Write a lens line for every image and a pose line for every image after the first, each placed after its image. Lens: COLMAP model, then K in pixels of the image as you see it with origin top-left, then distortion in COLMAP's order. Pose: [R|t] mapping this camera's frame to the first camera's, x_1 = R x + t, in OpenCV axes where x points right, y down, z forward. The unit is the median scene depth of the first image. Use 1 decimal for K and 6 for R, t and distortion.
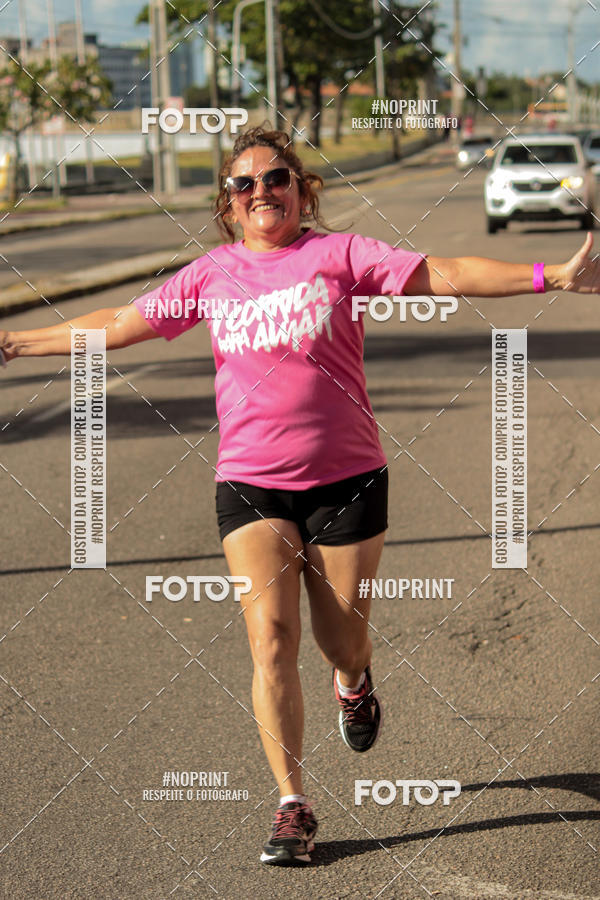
lens RADIAL K [[5990.8, 0, 300.5], [0, 5990.8, 448.9], [0, 0, 1]] dist [0.875638, 12.827307]
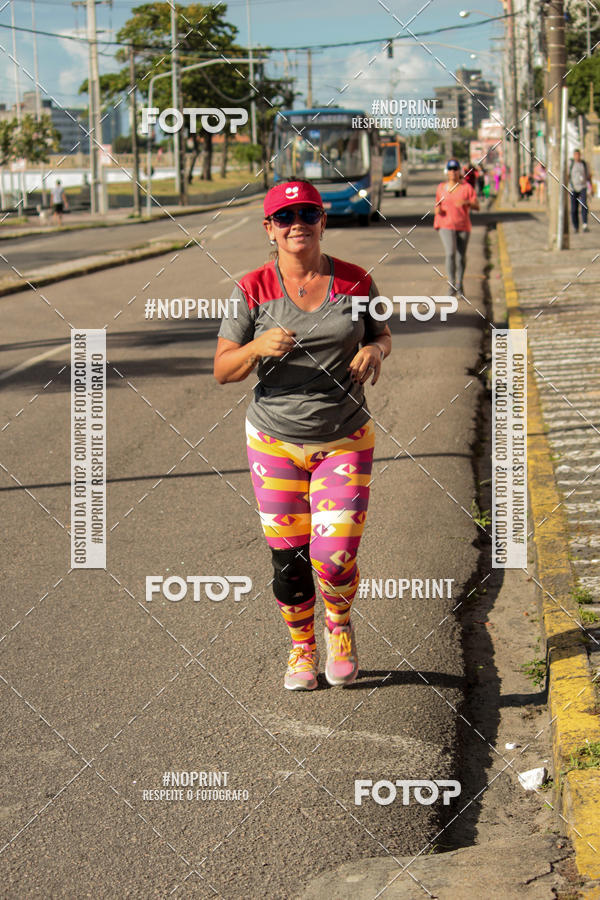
lens RADIAL K [[5507.1, 0, 299.4], [0, 5507.1, 649.3], [0, 0, 1]] dist [-0.380538, -2.916317]
pose [[0.998783, -0.002118, 0.049276, -0.038883], [0.000247, 0.999279, 0.037958, 0.009767], [-0.049321, -0.037900, 0.998064, -0.267556]]
